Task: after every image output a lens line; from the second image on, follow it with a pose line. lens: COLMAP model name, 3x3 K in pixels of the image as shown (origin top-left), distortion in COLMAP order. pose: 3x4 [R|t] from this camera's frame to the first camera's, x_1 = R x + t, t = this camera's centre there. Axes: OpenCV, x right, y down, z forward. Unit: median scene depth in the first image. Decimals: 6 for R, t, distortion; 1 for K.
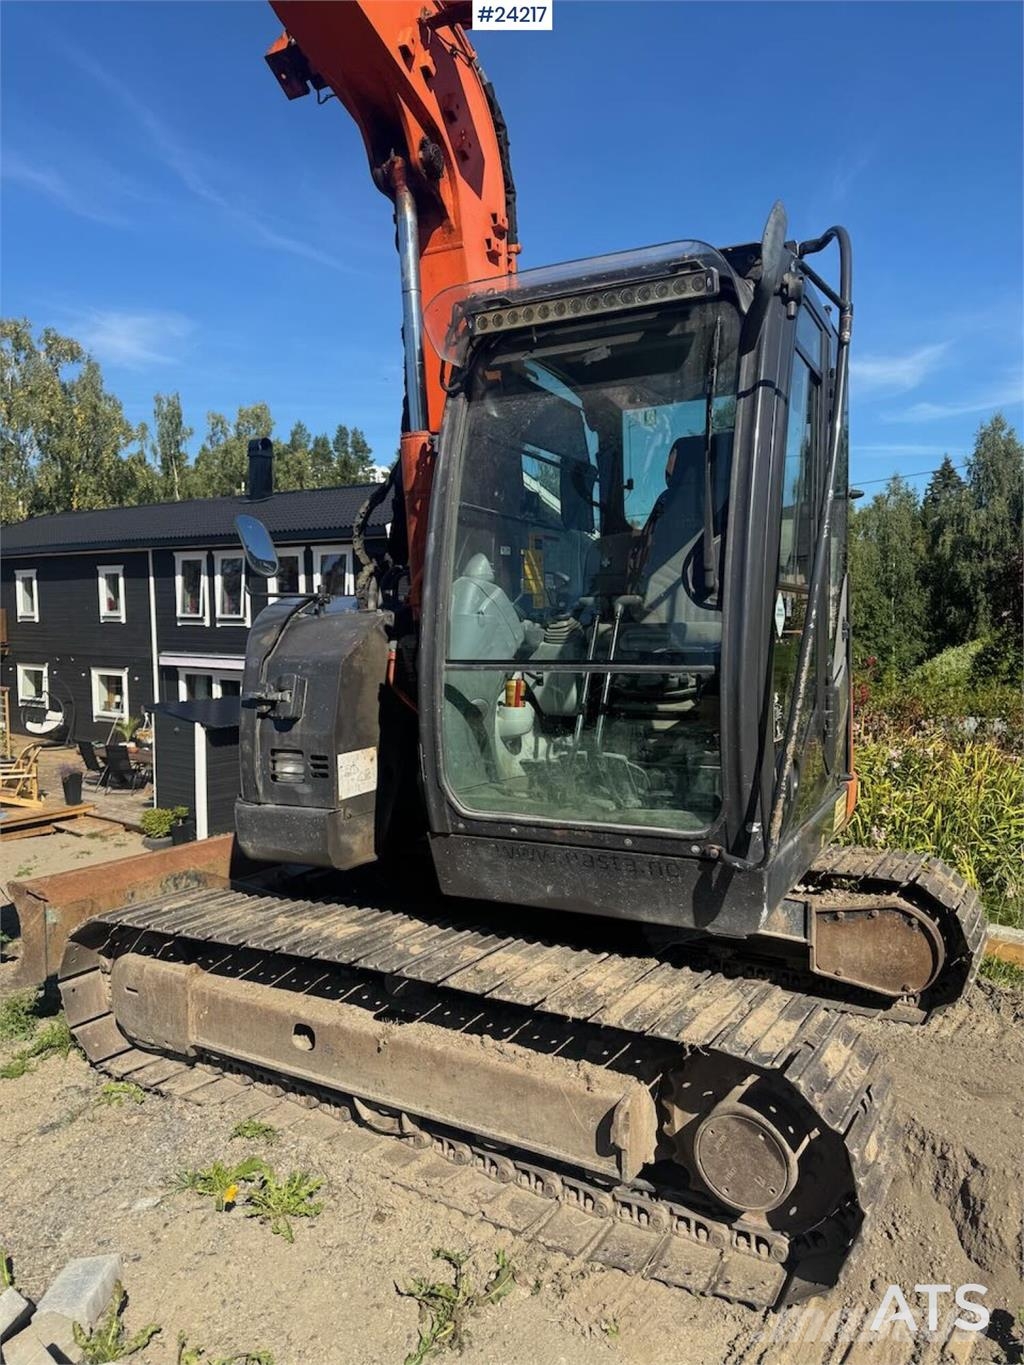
lens RADIAL K [[956.8, 0, 507.1], [0, 956.8, 688.2], [0, 0, 1]] dist [0.118053, -0.180689]
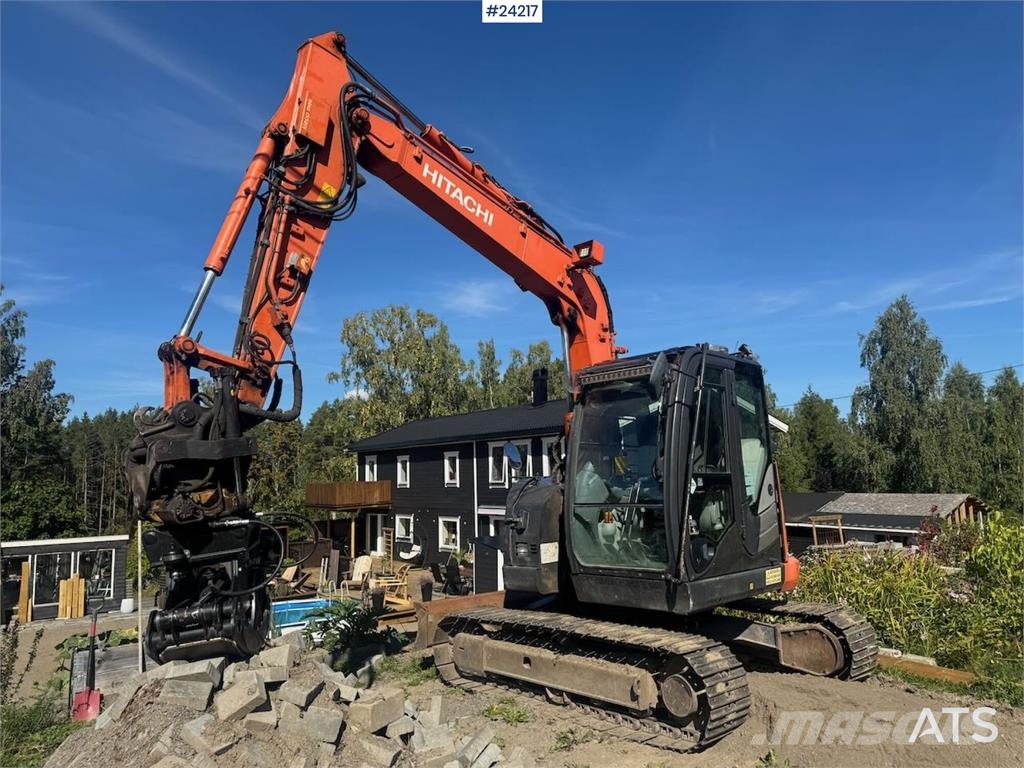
lens RADIAL K [[717.8, 0, 515.4], [0, 717.8, 382.5], [0, 0, 1]] dist [0.118053, -0.180689]
pose [[0.956491, -0.058876, -0.285761, 0.303177], [-0.000913, 0.978820, -0.204723, 0.041278], [0.291762, 0.196076, 0.936178, -0.795218]]
